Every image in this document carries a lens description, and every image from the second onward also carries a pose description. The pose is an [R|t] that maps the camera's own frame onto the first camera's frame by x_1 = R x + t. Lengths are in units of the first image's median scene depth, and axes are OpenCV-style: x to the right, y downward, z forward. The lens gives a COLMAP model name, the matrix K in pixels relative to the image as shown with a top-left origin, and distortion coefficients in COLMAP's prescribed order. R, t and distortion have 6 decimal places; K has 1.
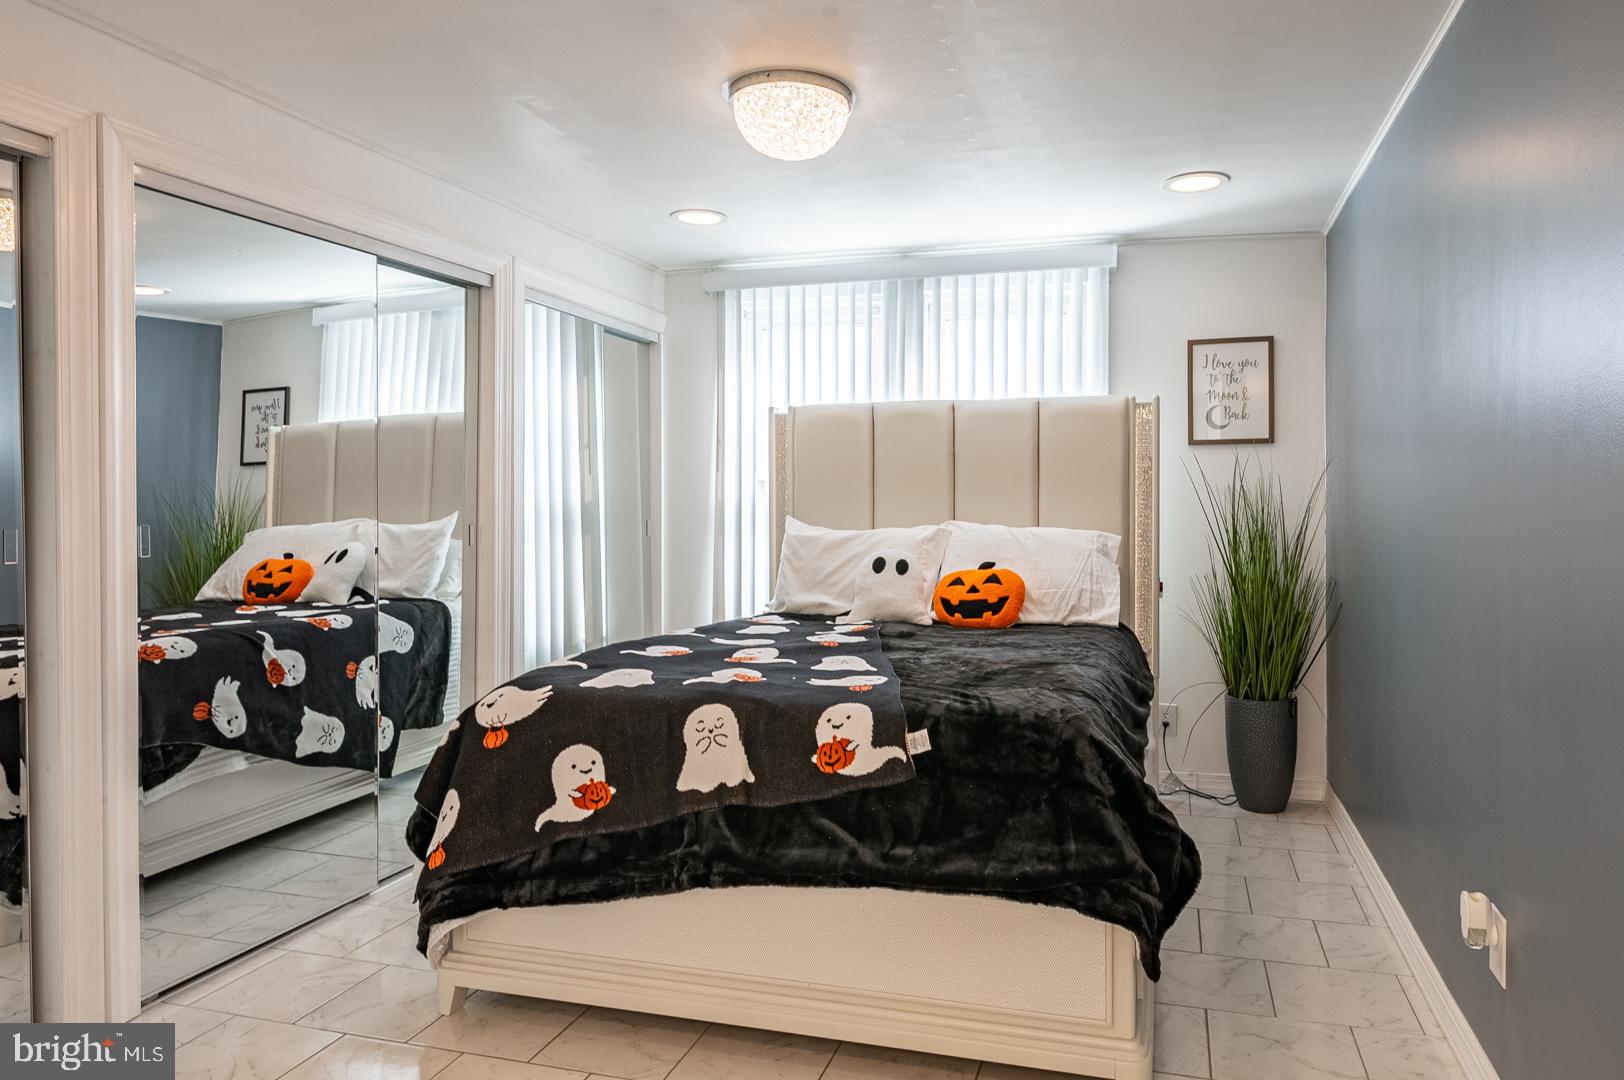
lens RADIAL K [[1163.5, 0, 818.9], [0, 1163.5, 533.7], [0, 0, 1]] dist [0.000237, 0.001375]
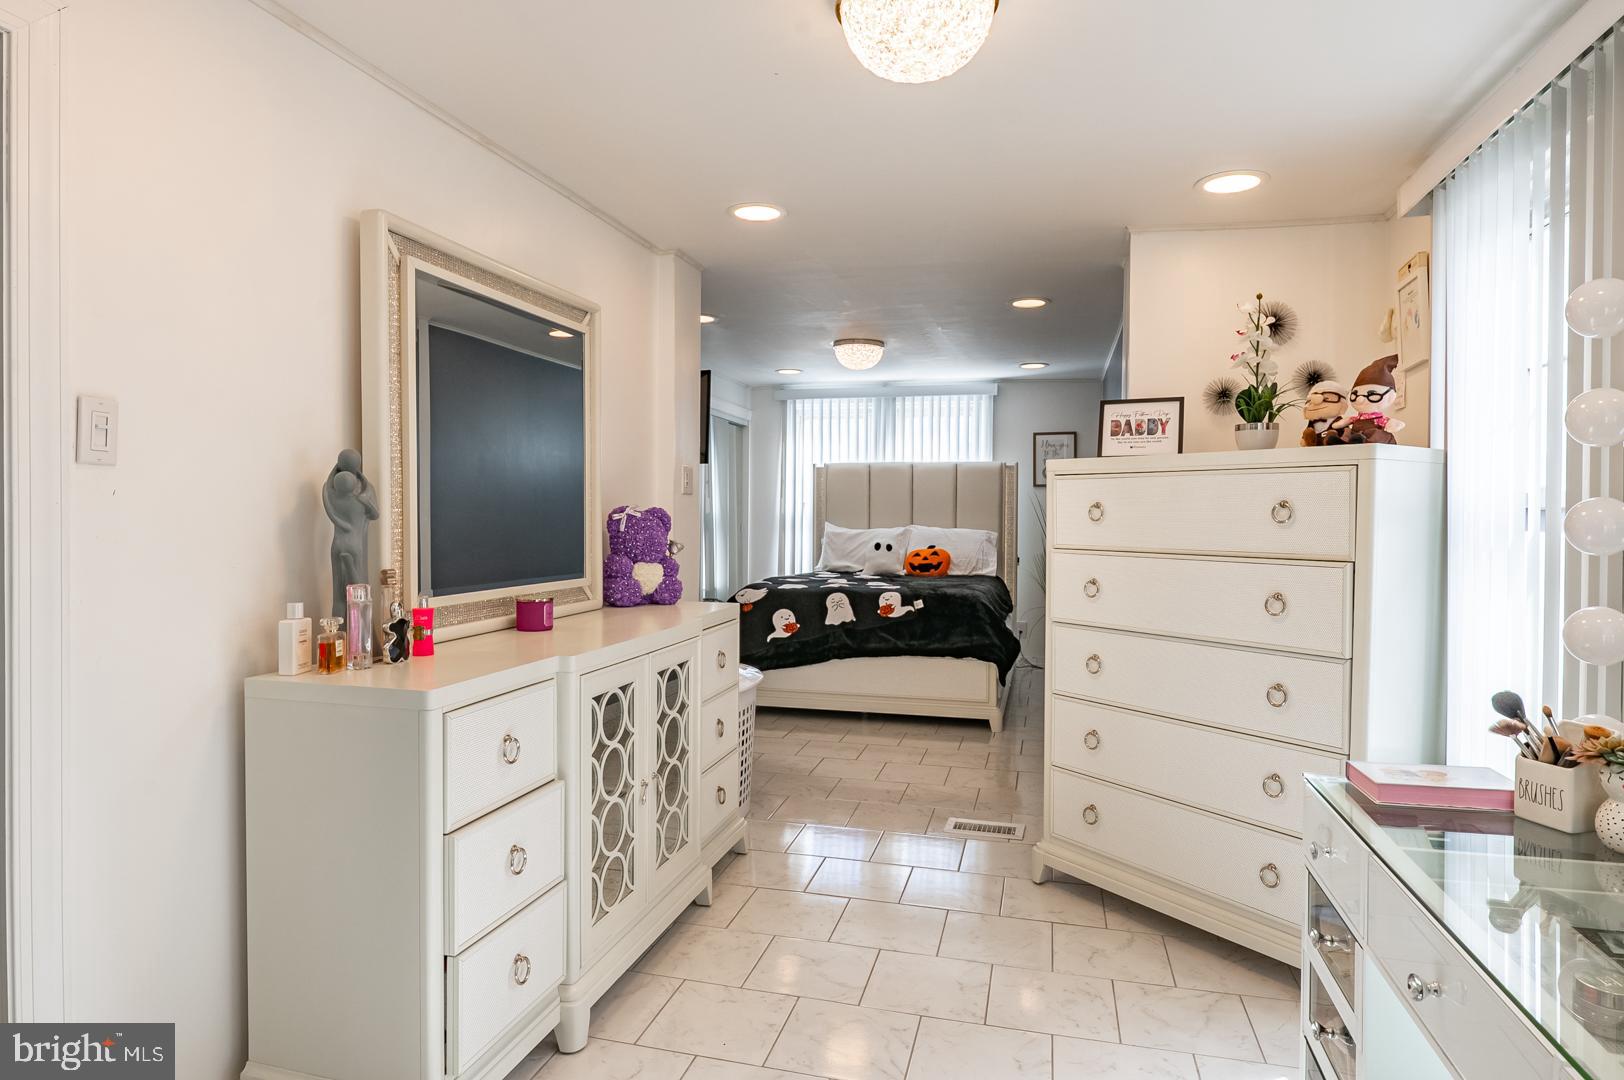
lens RADIAL K [[917.1, 0, 803.0], [0, 917.1, 533.7], [0, 0, 1]] dist [0.002137, -0.000020]
pose [[0.999350, 0.008658, 0.034985, -0.135618], [-0.008460, 0.999947, -0.005791, 0.015425], [-0.035033, 0.005492, 0.999371, -0.588354]]
